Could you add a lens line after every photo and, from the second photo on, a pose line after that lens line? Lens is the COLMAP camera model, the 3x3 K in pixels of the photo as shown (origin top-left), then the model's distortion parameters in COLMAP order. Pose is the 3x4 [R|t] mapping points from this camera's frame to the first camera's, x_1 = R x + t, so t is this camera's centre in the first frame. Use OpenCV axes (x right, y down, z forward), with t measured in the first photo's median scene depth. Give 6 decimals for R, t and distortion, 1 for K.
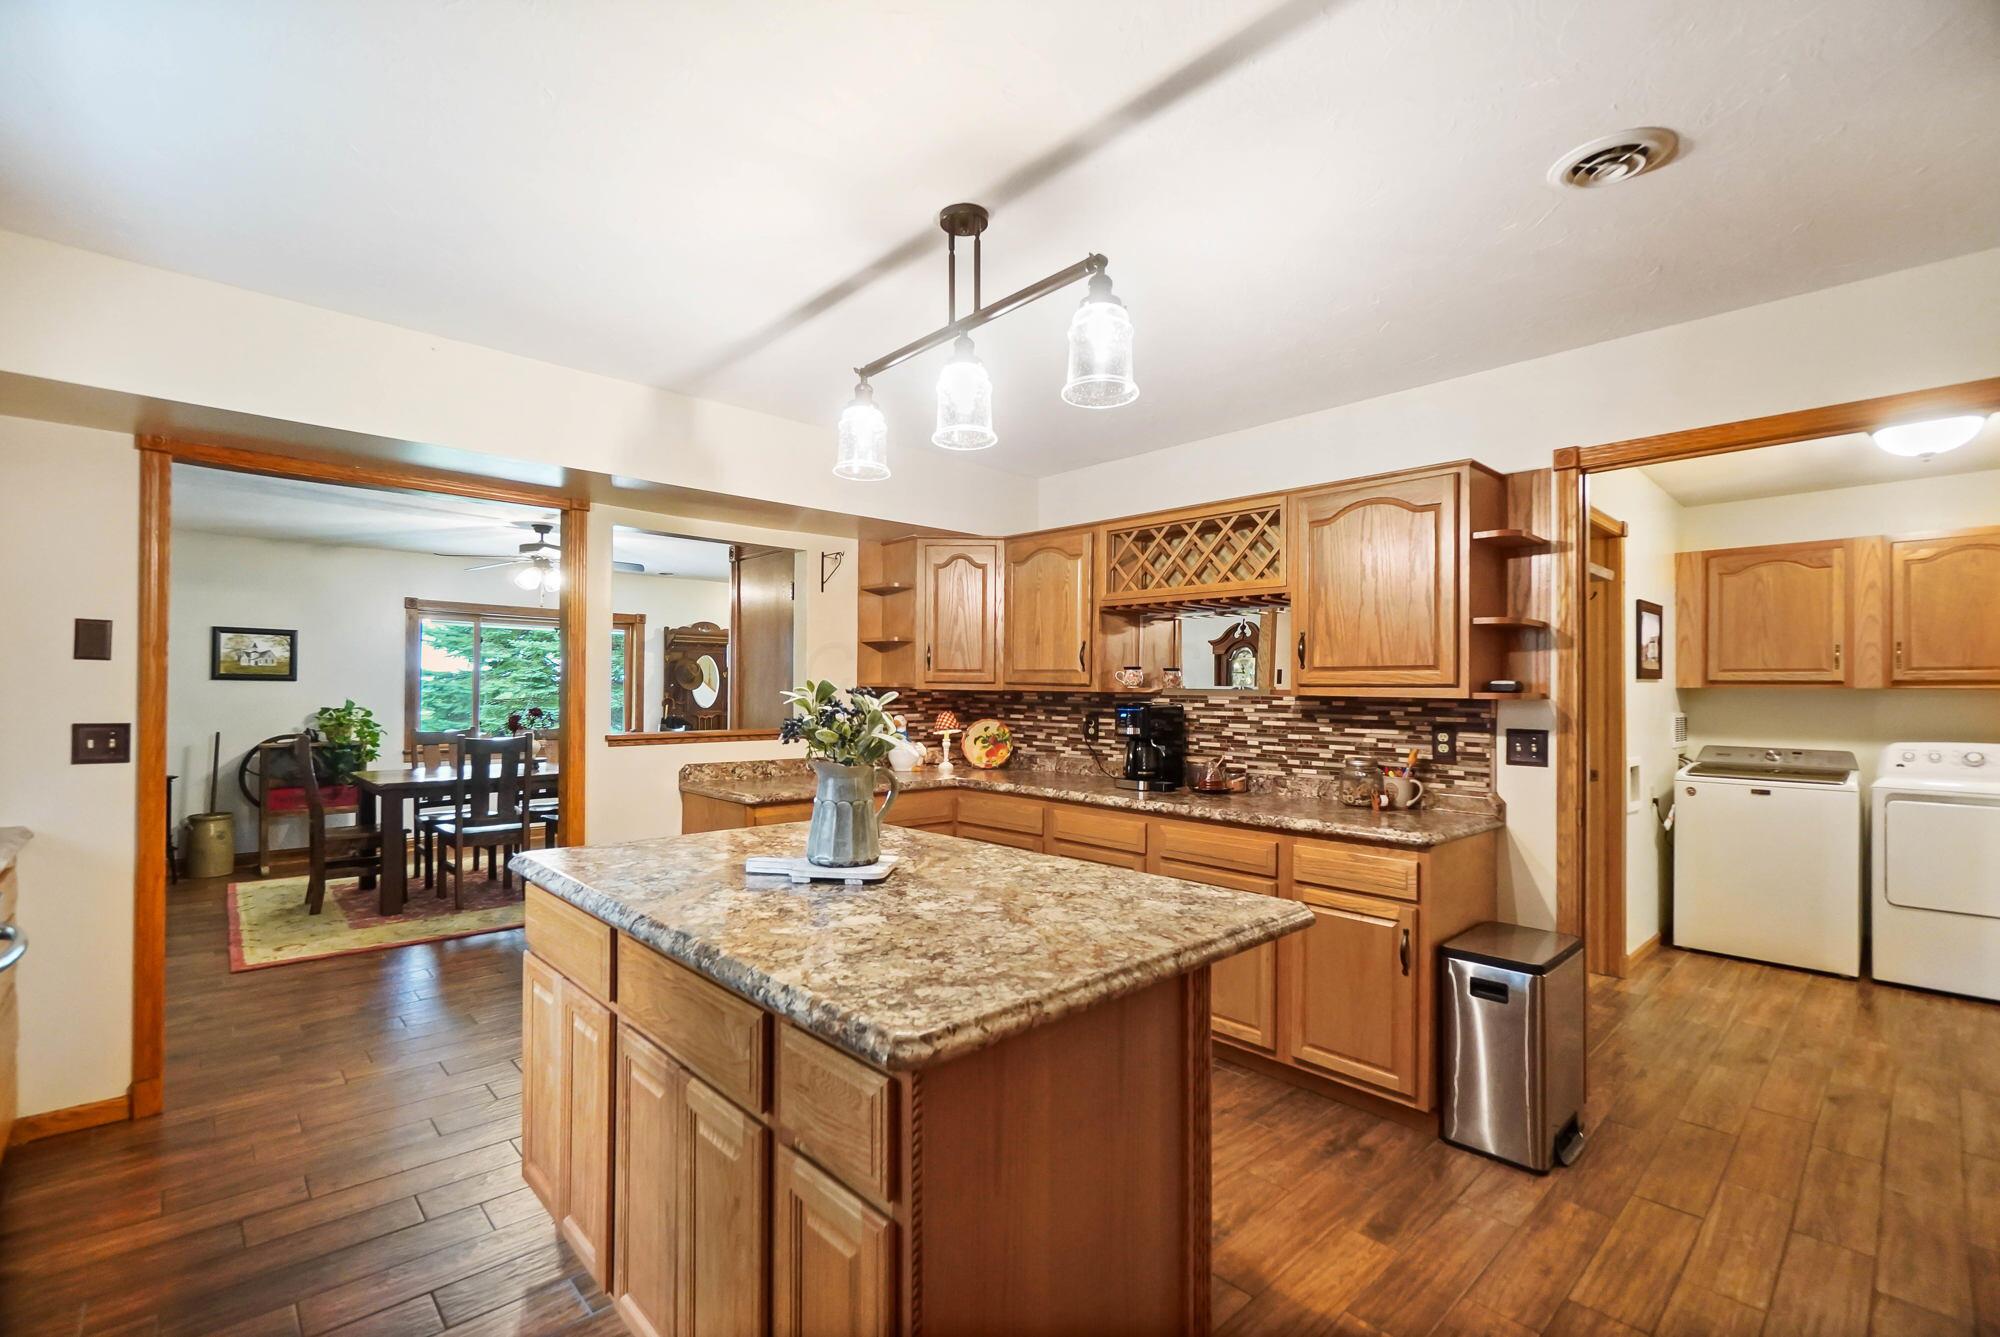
lens RADIAL K [[871.4, 0, 991.7], [0, 871.4, 680.2], [0, 0, 1]] dist [-0.000055, -0.002601]
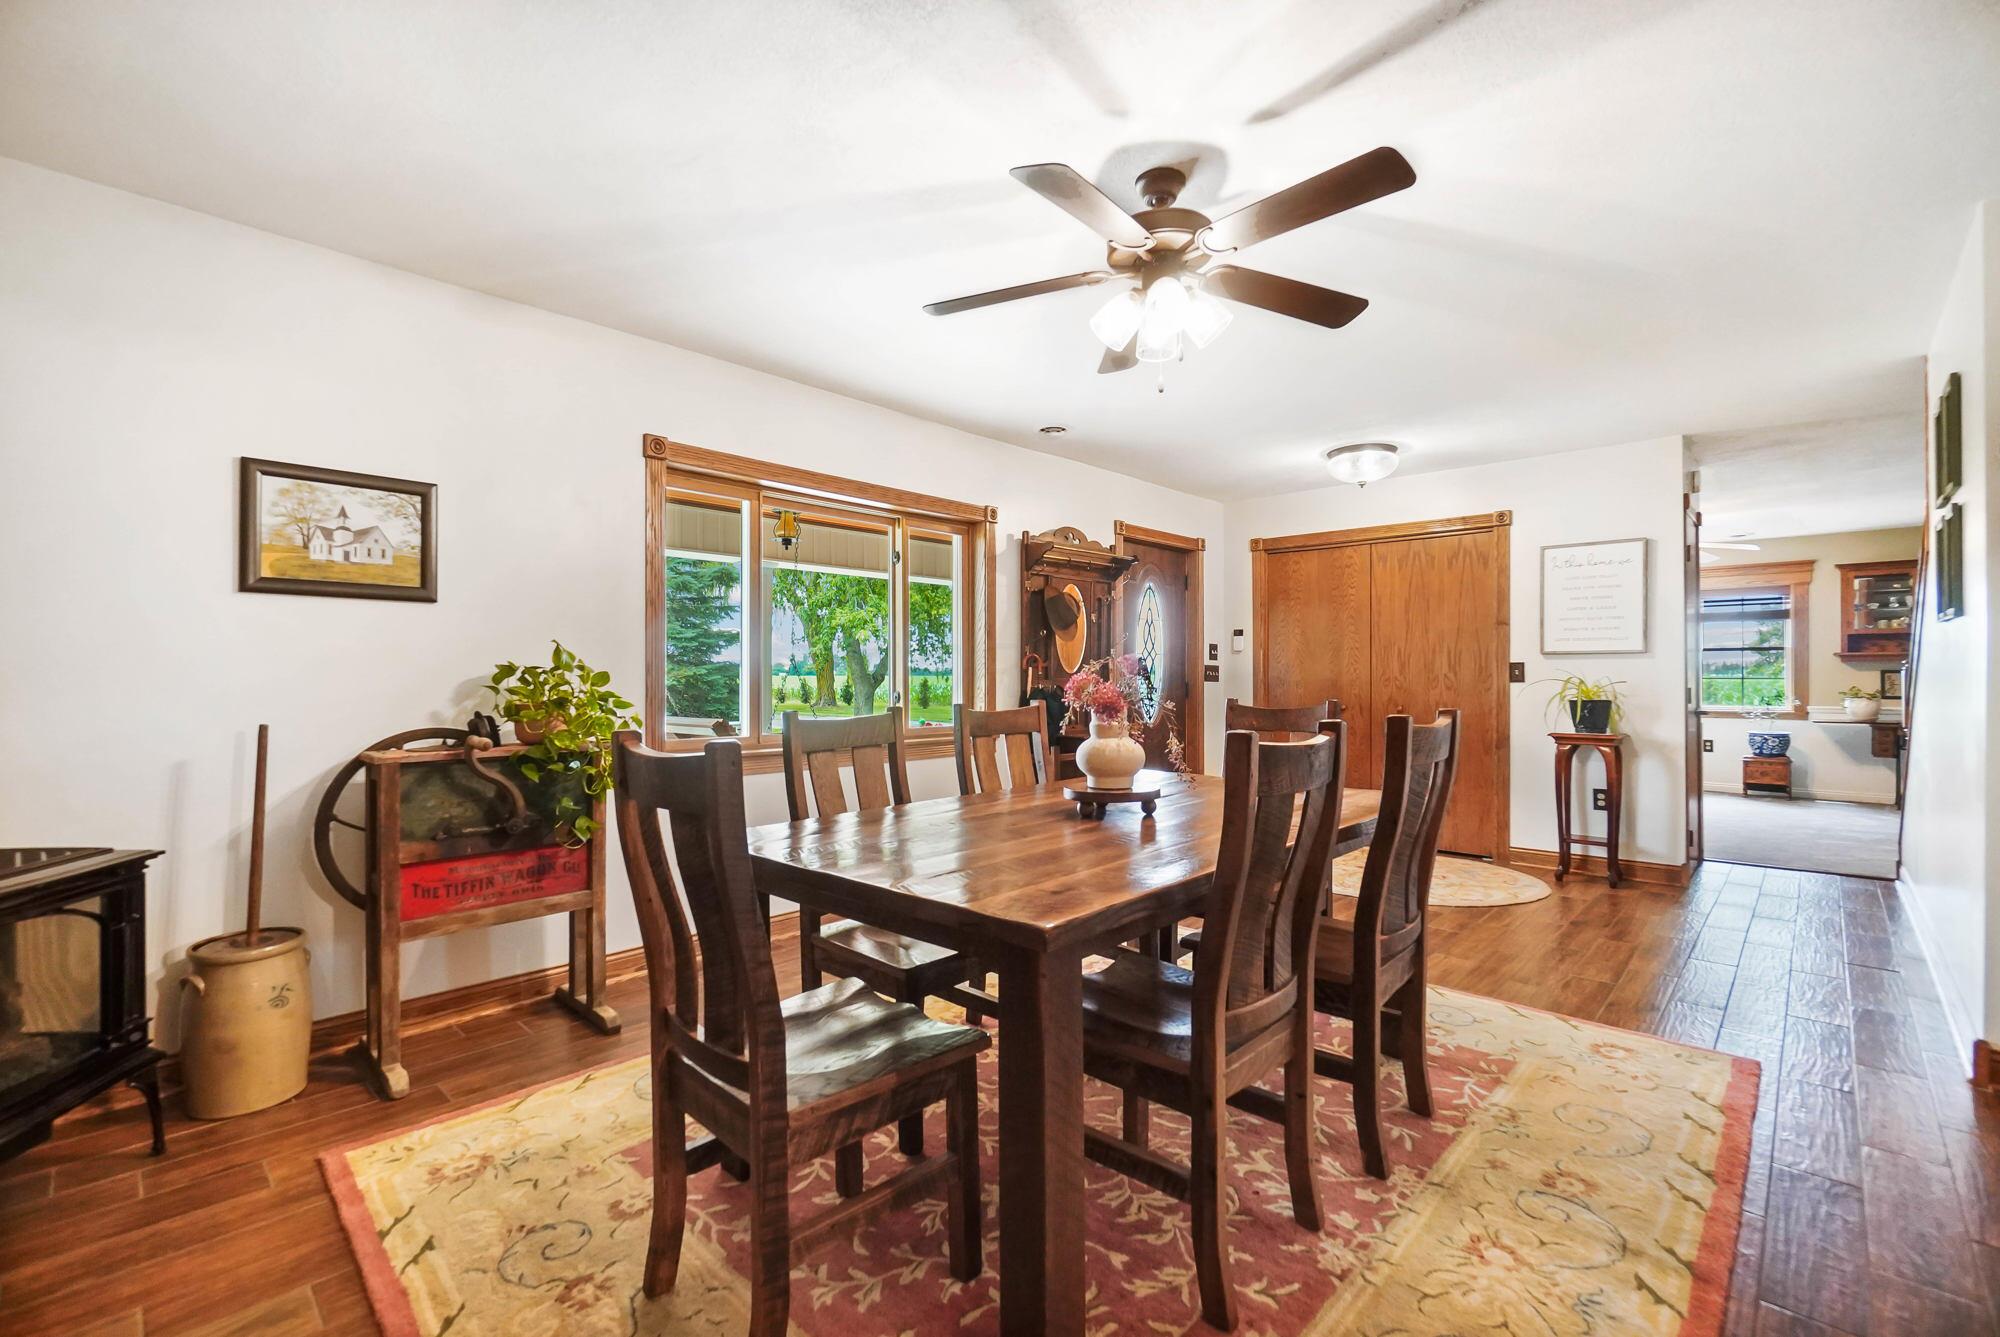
lens RADIAL K [[864.4, 0, 1000.0], [0, 864.4, 668.5], [0, 0, 1]] dist [-0.000177, -0.000128]
pose [[0.997754, -0.003643, 0.066883, -0.568104], [0.002942, 0.999940, 0.010574, 0.030521], [-0.066917, -0.010354, 0.997705, 0.574761]]
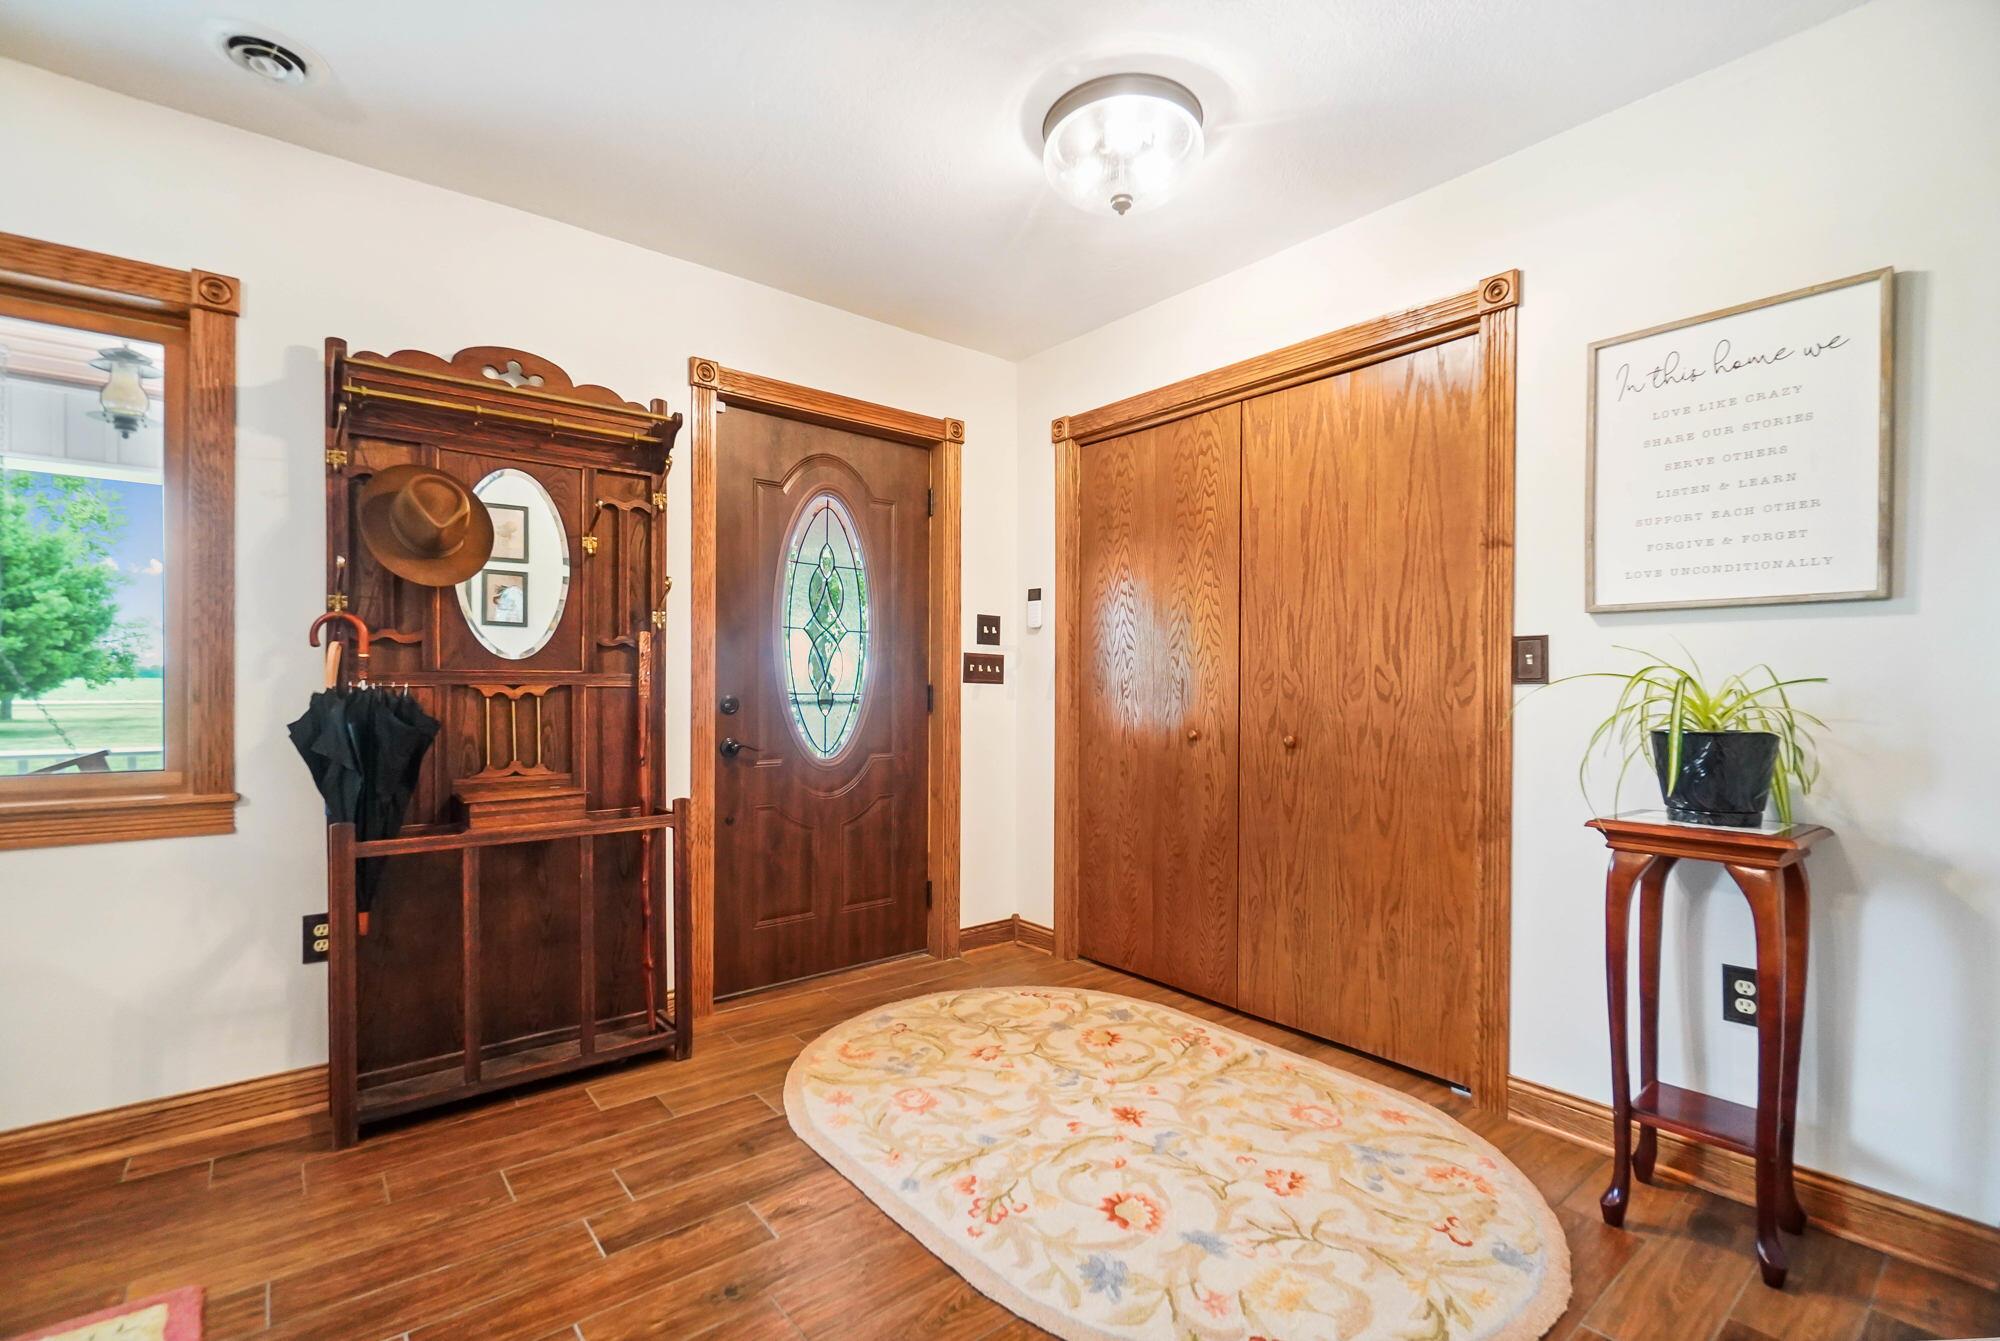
lens RADIAL K [[871.6, 0, 991.3], [0, 871.6, 689.5], [0, 0, 1]] dist [-0.000030, 0.000037]
pose [[0.998303, 0.001712, -0.058207, -0.217999], [-0.000364, 0.999732, 0.023163, 0.048080], [0.058231, -0.023103, 0.998036, 1.001961]]
